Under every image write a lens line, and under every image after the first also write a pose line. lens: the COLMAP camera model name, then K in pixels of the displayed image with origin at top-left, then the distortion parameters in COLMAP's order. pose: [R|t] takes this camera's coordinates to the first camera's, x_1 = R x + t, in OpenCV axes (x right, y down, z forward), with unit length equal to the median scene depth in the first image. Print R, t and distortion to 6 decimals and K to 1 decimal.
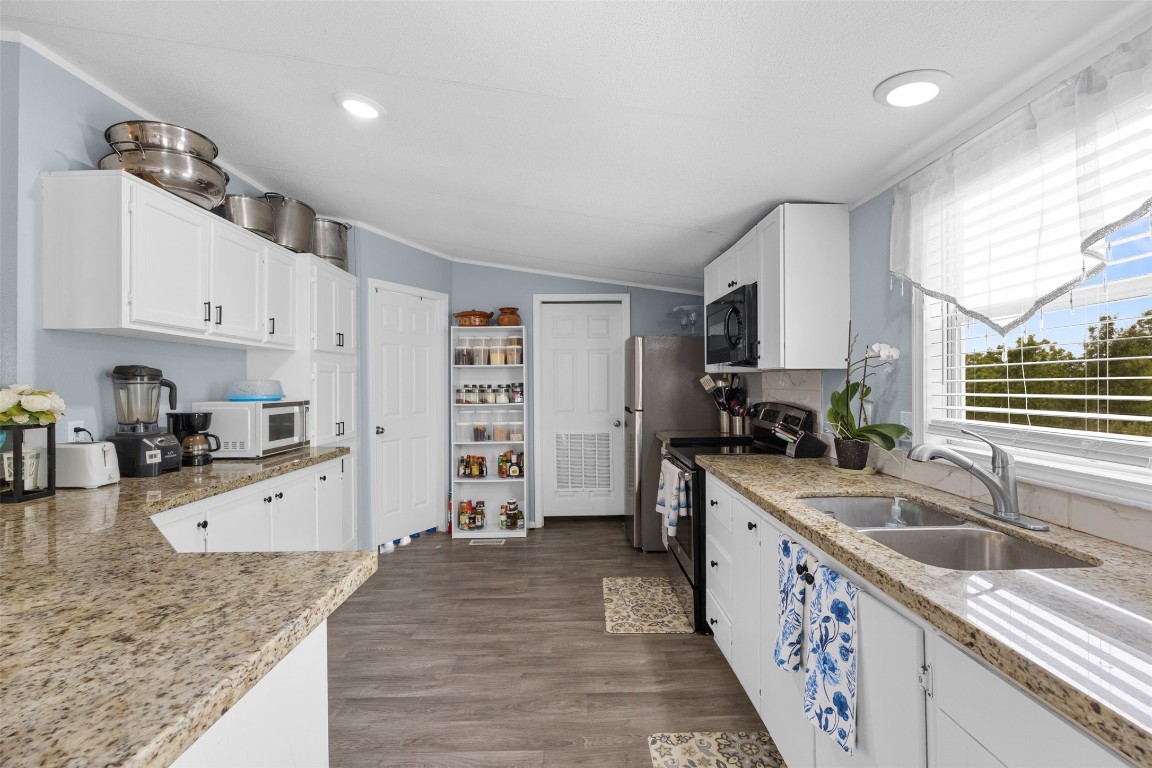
lens RADIAL K [[519.1, 0, 576.0], [0, 519.1, 384.0], [0, 0, 1]] dist [-0.000031, 0.000050]
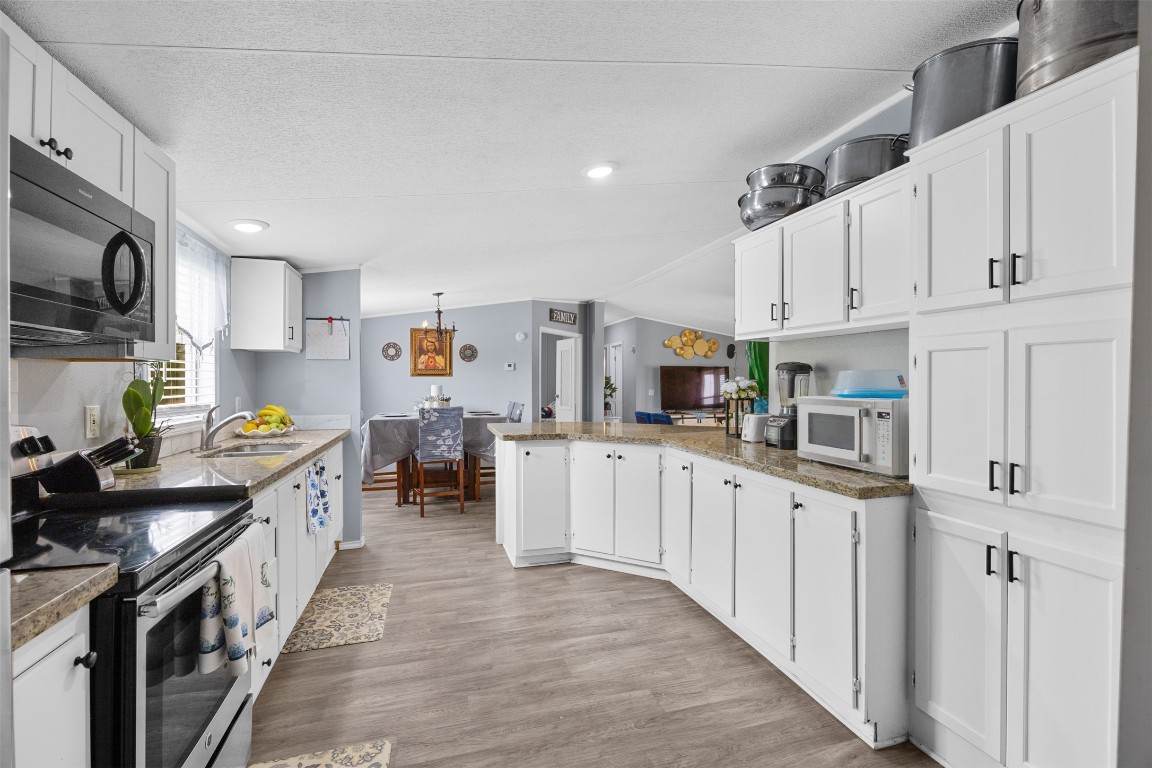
lens RADIAL K [[519.1, 0, 576.0], [0, 519.1, 384.0], [0, 0, 1]] dist [-0.000031, 0.000050]
pose [[-0.963148, 0.010494, -0.268767, 0.005348], [0.009858, 0.999945, 0.003716, 0.010022], [0.268791, 0.000929, -0.963198, 2.266980]]
